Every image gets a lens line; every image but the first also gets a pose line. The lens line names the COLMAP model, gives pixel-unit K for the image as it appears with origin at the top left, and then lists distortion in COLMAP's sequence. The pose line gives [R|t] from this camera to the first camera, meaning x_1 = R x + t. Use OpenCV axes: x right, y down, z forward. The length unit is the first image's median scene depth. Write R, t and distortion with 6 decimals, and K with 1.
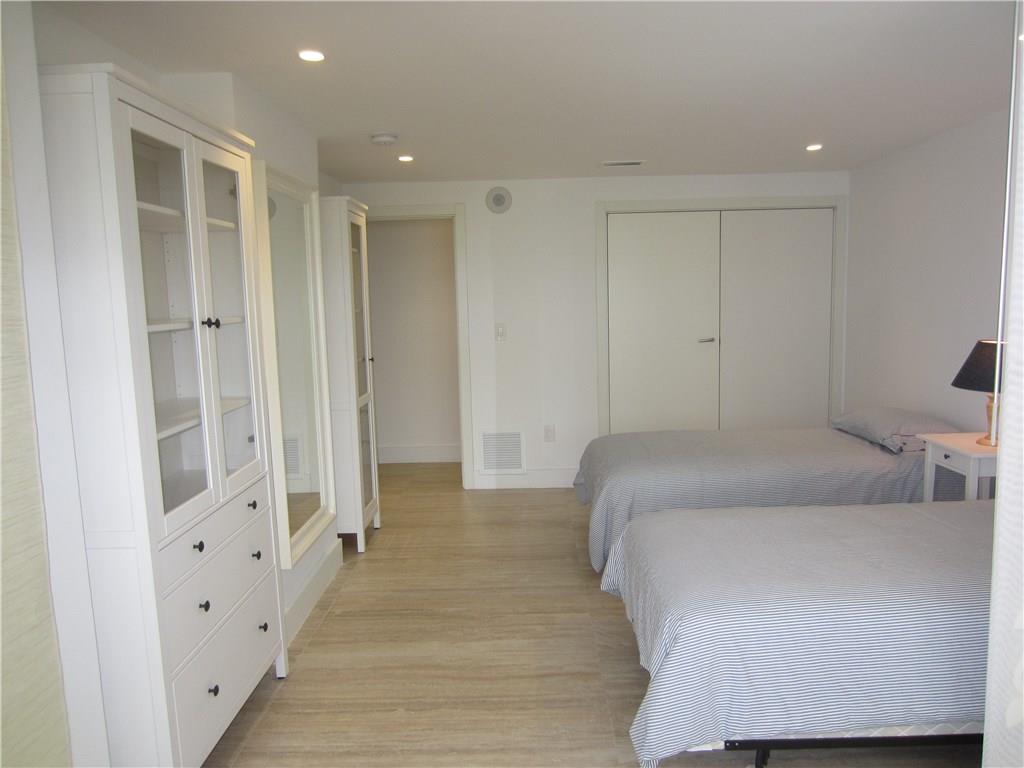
lens RADIAL K [[726.8, 0, 513.4], [0, 726.8, 387.0], [0, 0, 1]] dist [-0.029808, 0.011910]
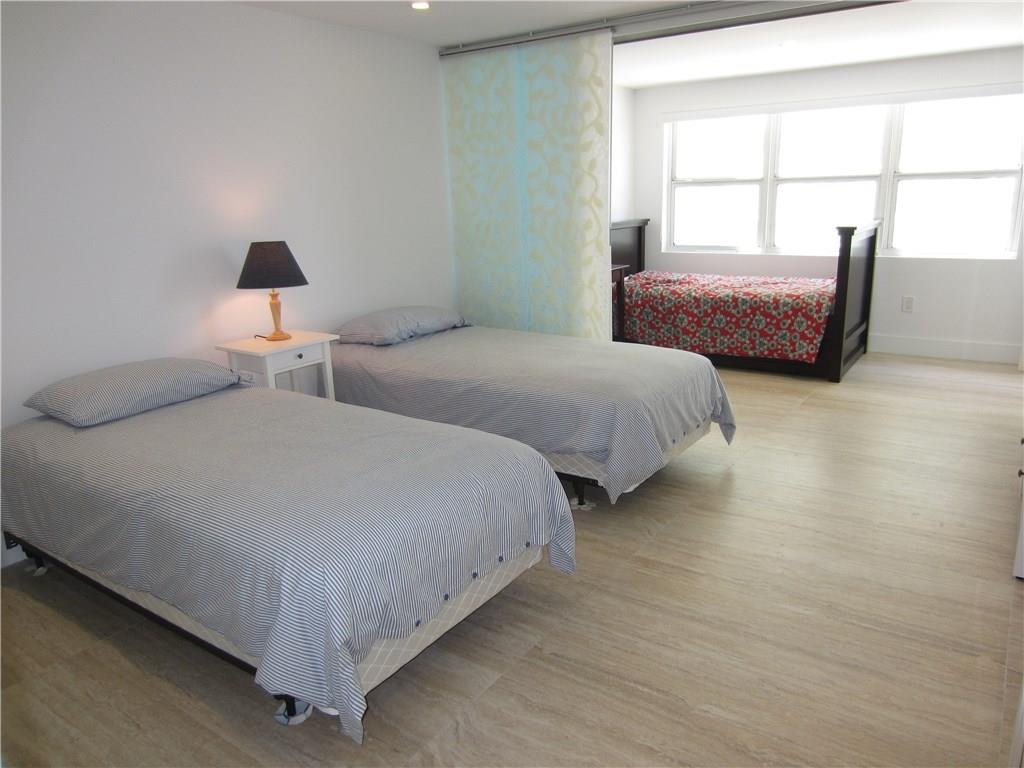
lens RADIAL K [[726.8, 0, 513.4], [0, 726.8, 387.0], [0, 0, 1]] dist [-0.029808, 0.011910]
pose [[-0.820920, -0.105834, 0.561150, -0.221469], [0.119165, 0.929292, 0.349595, -0.176393], [-0.558471, 0.353859, -0.750263, 1.536902]]
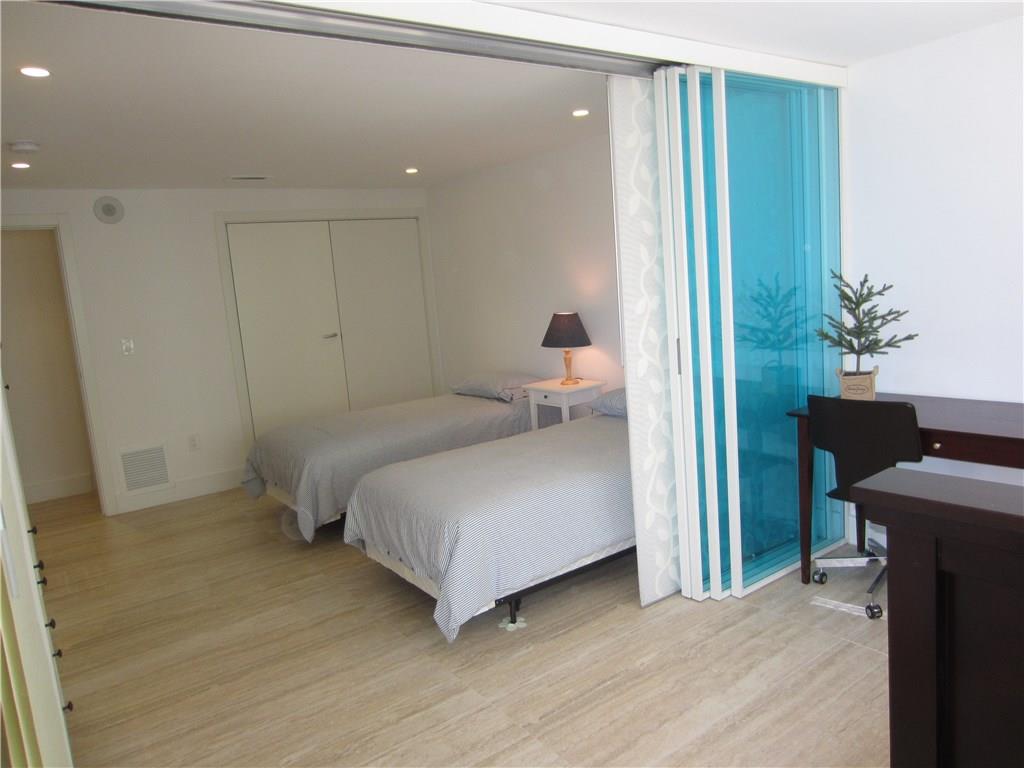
lens RADIAL K [[726.8, 0, 513.4], [0, 726.8, 387.0], [0, 0, 1]] dist [-0.029808, 0.011910]
pose [[0.801901, -0.129837, 0.583179, -0.263341], [0.133495, 0.990361, 0.036930, 0.016074], [-0.582353, 0.048237, 0.811504, -0.114031]]
